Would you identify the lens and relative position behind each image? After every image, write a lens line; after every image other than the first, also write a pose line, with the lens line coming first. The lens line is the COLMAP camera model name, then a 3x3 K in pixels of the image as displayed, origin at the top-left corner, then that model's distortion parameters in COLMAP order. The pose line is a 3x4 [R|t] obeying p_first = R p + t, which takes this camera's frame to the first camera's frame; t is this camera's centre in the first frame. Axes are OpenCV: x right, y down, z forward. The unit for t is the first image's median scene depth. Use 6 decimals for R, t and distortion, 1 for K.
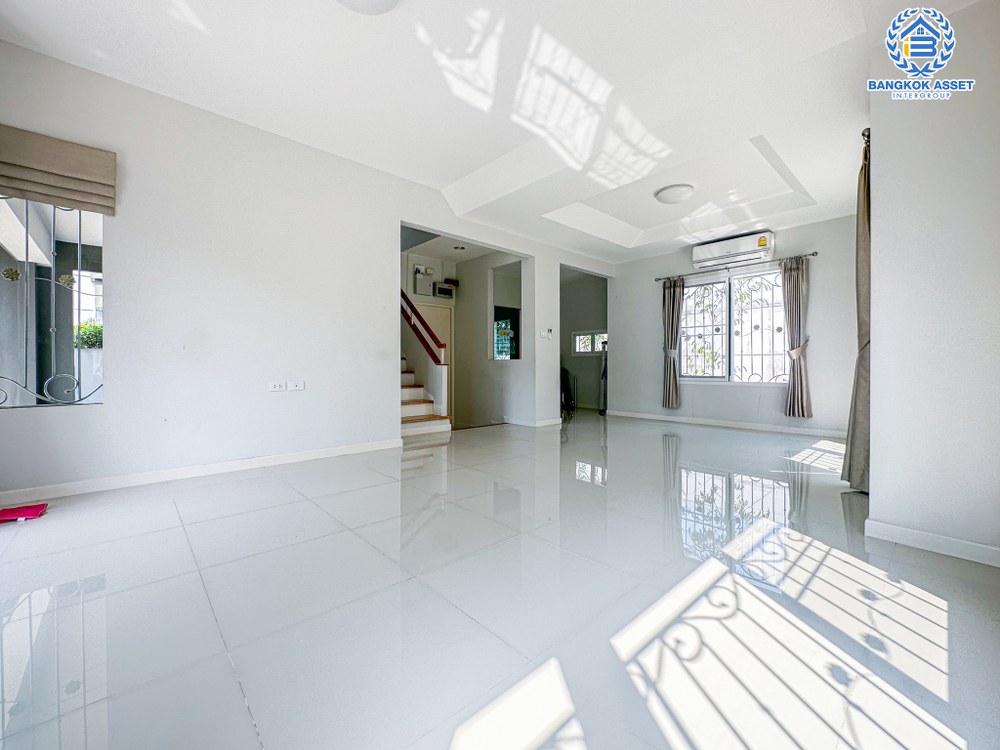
lens RADIAL K [[409.5, 0, 503.8], [0, 409.5, 369.2], [0, 0, 1]] dist [-0.000220, 0.000003]
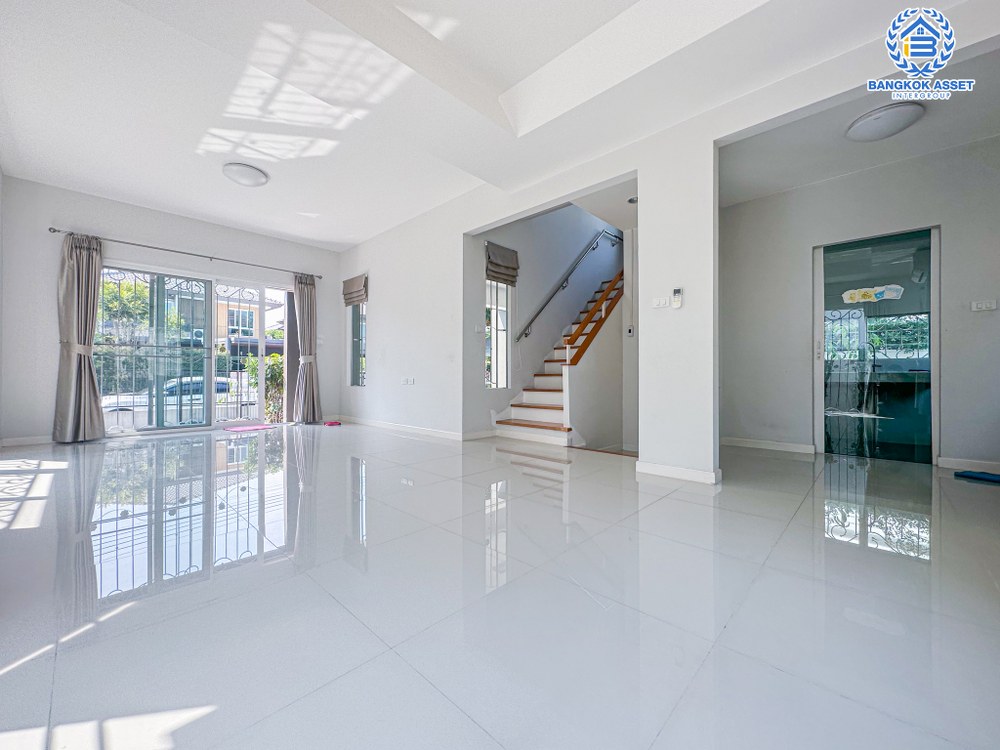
lens RADIAL K [[409.5, 0, 503.4], [0, 409.5, 375.1], [0, 0, 1]] dist [-0.000220, 0.000003]
pose [[0.050845, -0.004040, -0.998698, 1.092217], [-0.011816, 0.999919, -0.004646, 0.024345], [0.998637, 0.012037, 0.050793, 1.366811]]
